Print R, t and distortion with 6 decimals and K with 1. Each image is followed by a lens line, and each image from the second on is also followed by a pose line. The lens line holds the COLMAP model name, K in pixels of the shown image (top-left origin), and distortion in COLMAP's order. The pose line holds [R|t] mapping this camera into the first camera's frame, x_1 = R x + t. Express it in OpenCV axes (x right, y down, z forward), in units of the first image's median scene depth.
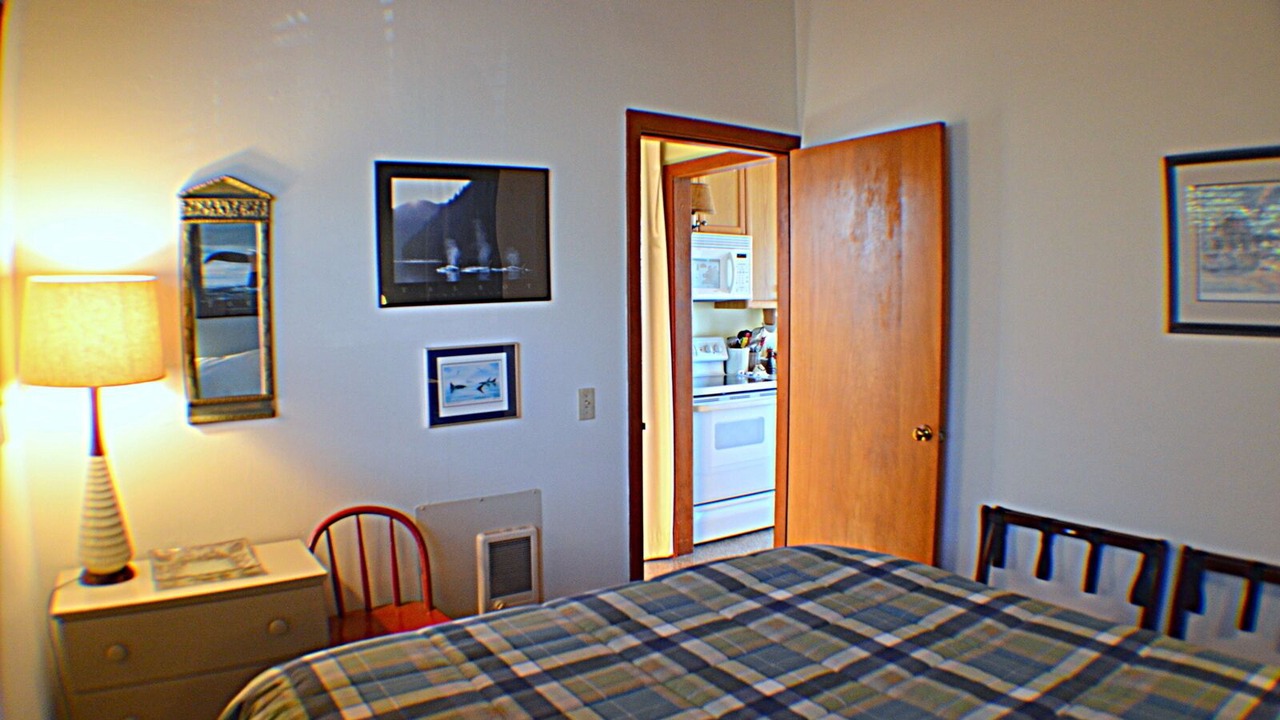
lens RADIAL K [[827.6, 0, 640.0], [0, 827.6, 360.0], [0, 0, 1]] dist [-0.192554, 0.023659]
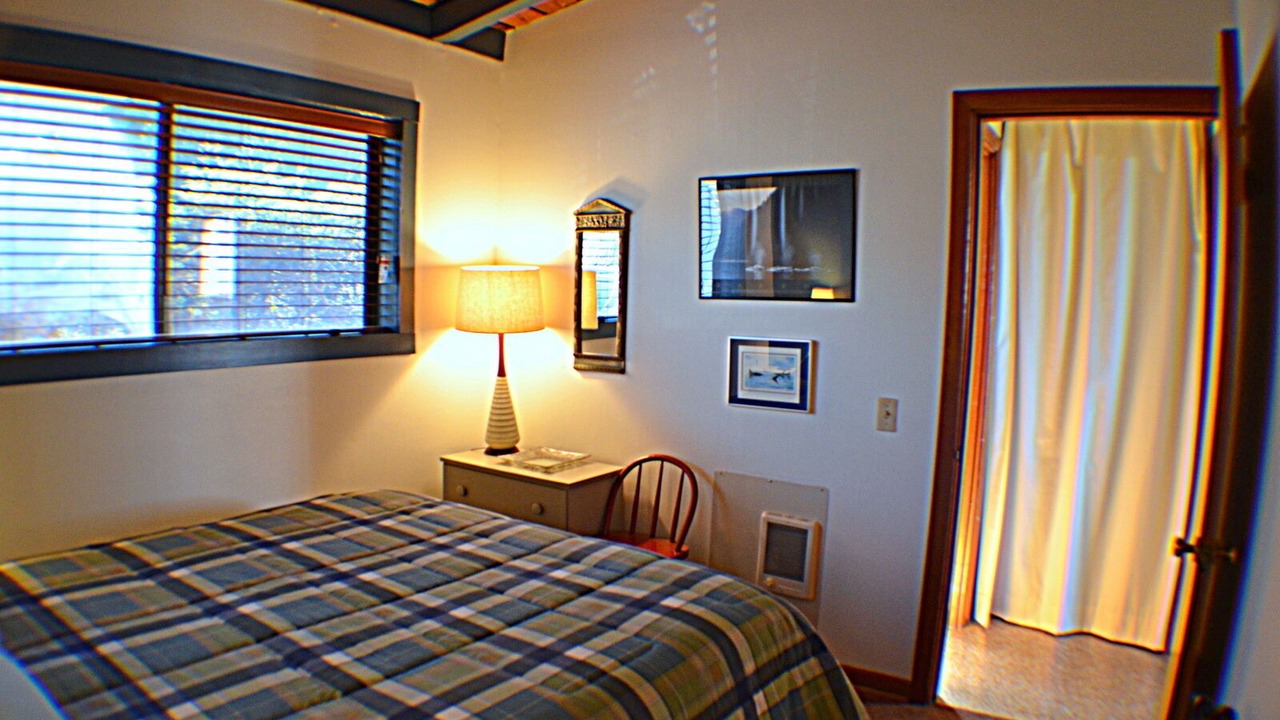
lens RADIAL K [[827.6, 0, 640.0], [0, 827.6, 360.0], [0, 0, 1]] dist [-0.192554, 0.023659]
pose [[0.372032, 0.108137, -0.921899, 0.757838], [-0.105717, 0.991664, 0.073659, -0.052481], [0.922180, 0.070057, 0.380363, 0.430702]]
